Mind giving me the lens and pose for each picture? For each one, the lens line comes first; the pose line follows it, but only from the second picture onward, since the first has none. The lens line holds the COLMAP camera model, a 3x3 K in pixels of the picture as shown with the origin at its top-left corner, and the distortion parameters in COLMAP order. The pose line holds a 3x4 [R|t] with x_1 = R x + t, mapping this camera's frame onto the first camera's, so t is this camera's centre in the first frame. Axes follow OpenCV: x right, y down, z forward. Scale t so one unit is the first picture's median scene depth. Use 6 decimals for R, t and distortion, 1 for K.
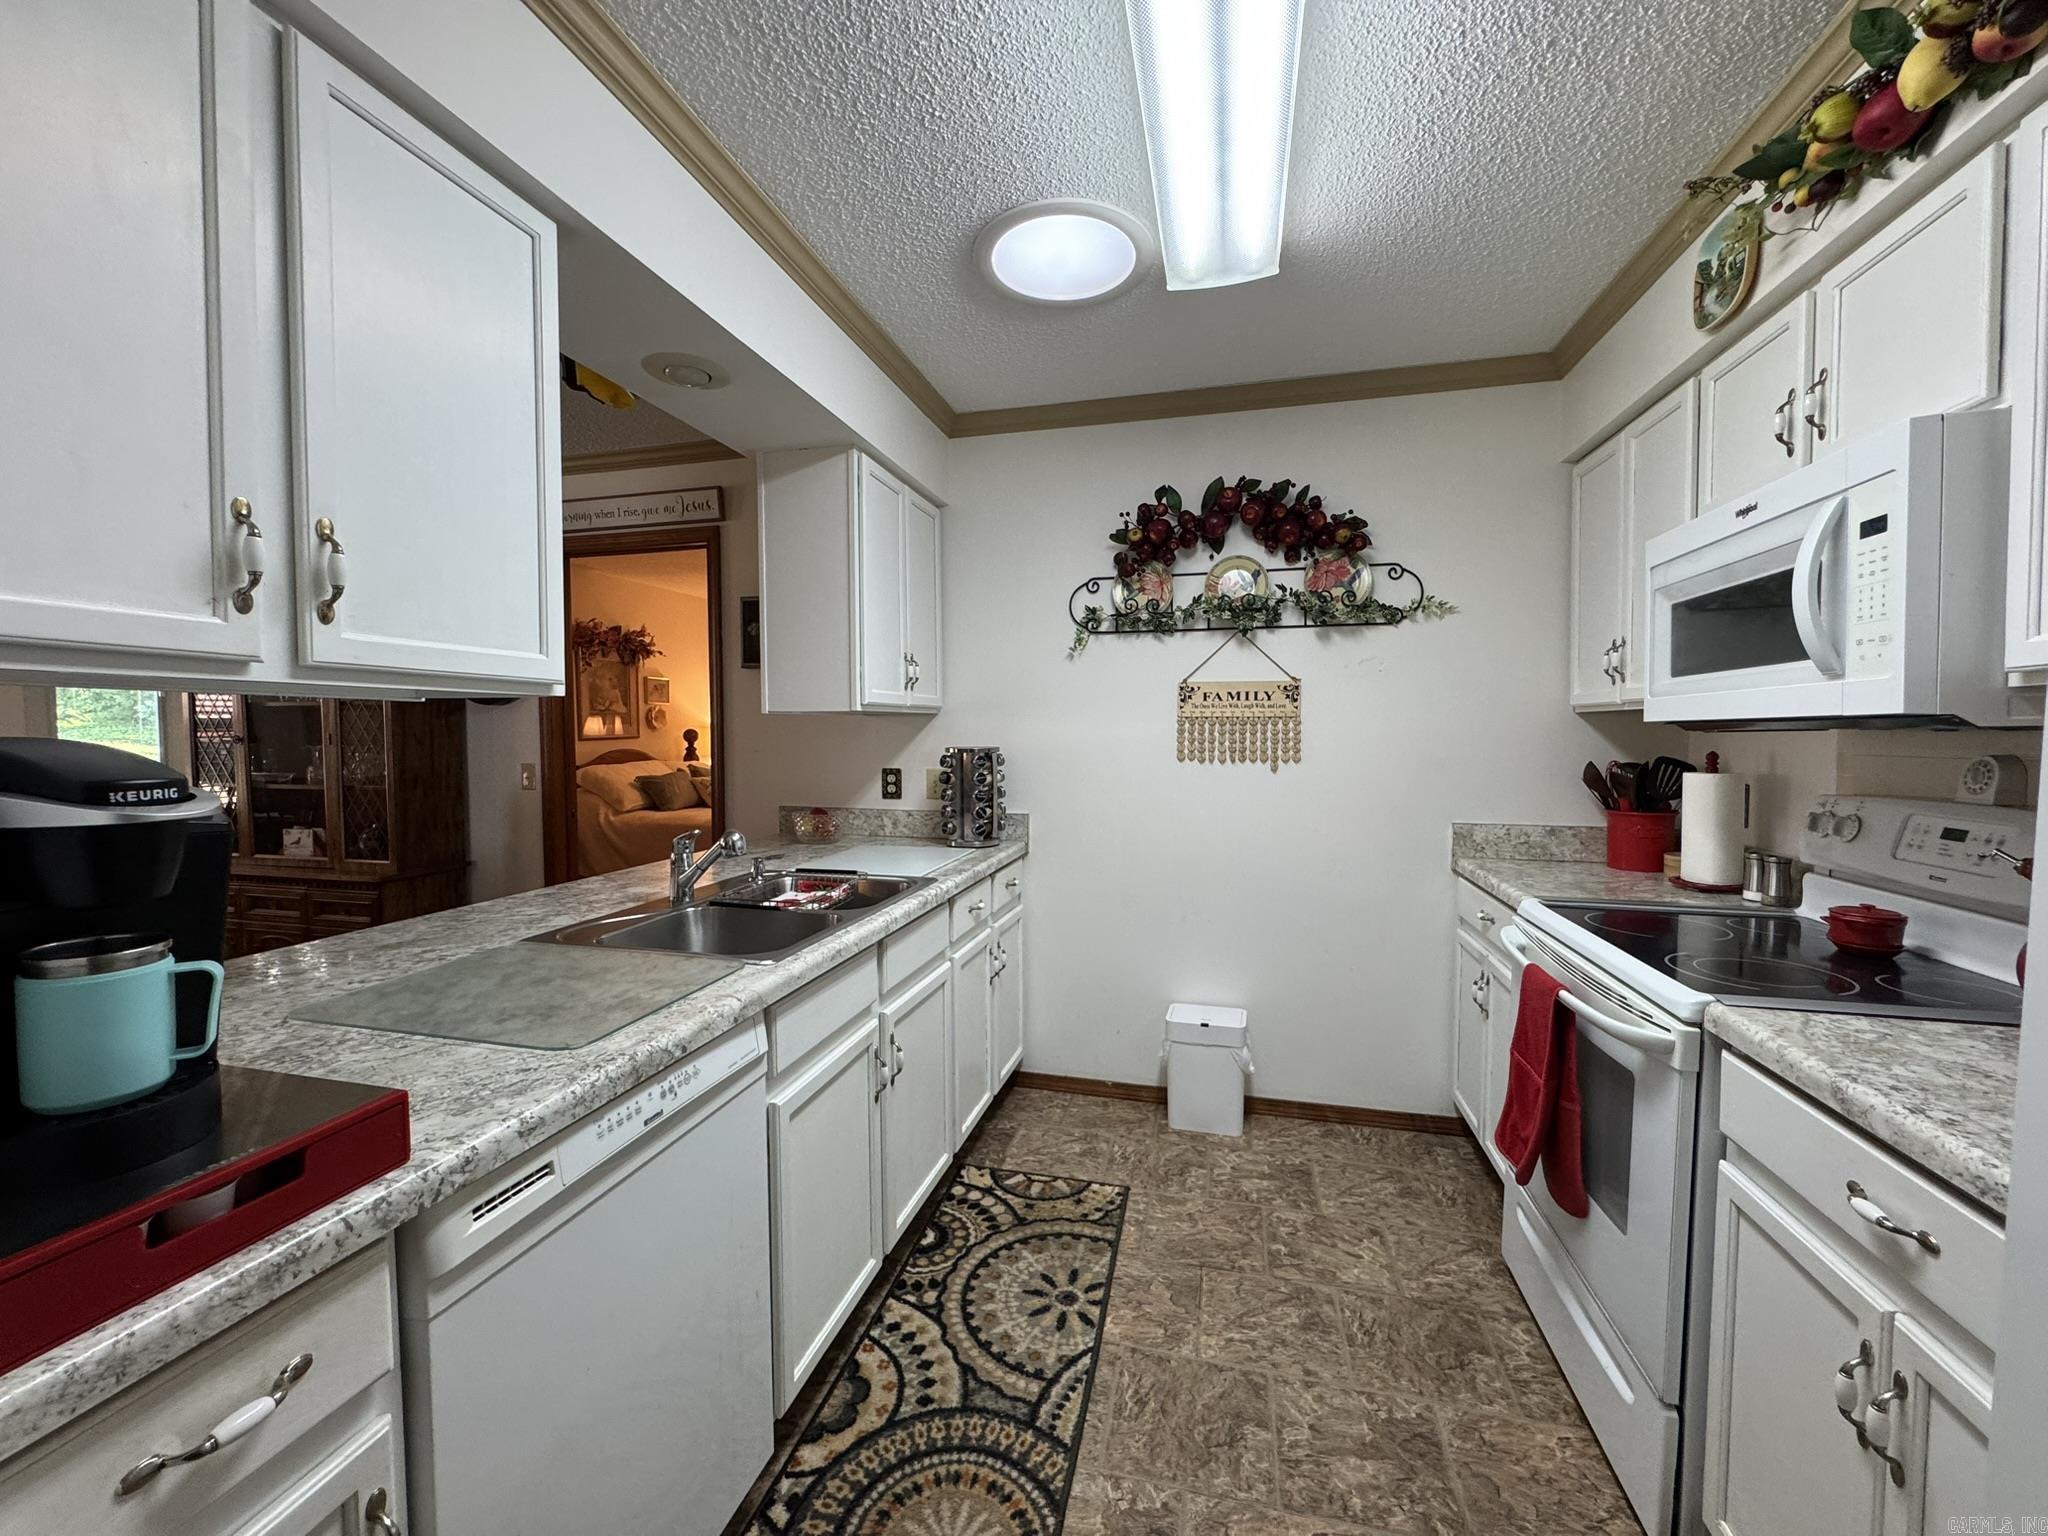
lens RADIAL K [[818.4, 0, 1019.1], [0, 818.4, 765.9], [0, 0, 1]] dist [0.001382, 0.000568]
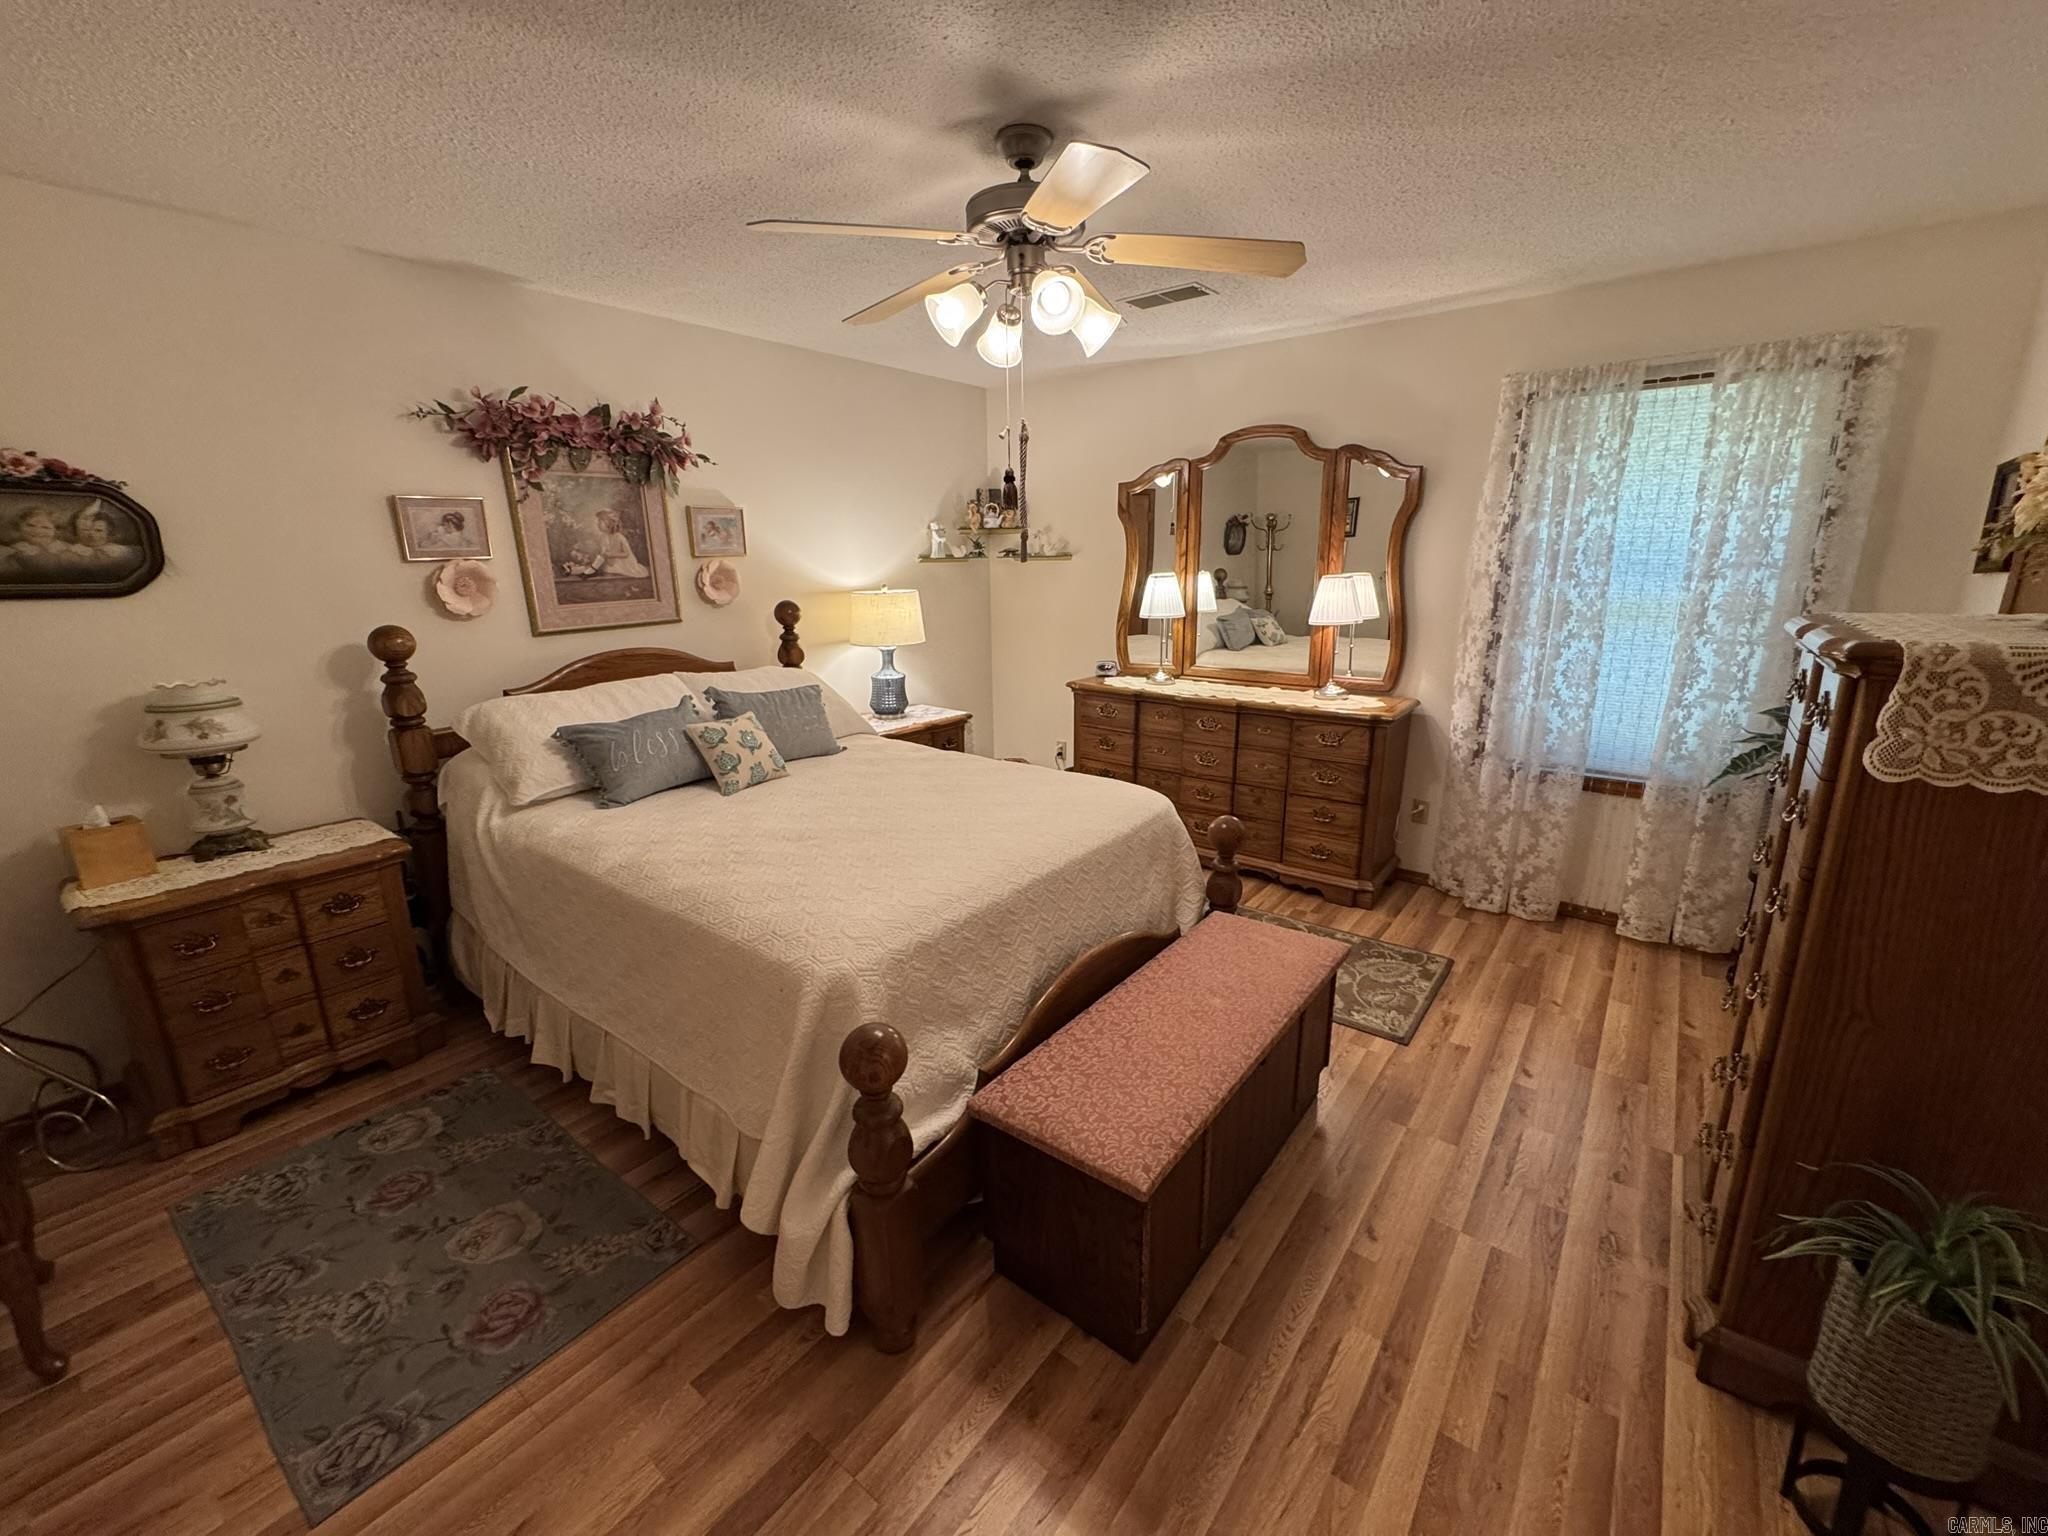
lens RADIAL K [[818.4, 0, 1022.6], [0, 818.4, 767.8], [0, 0, 1]] dist [0.001382, 0.000568]
pose [[0.915930, 0.085475, -0.392130, -0.027974], [-0.002493, 0.978250, 0.207413, -0.053391], [0.401330, -0.188999, 0.896222, 0.579493]]
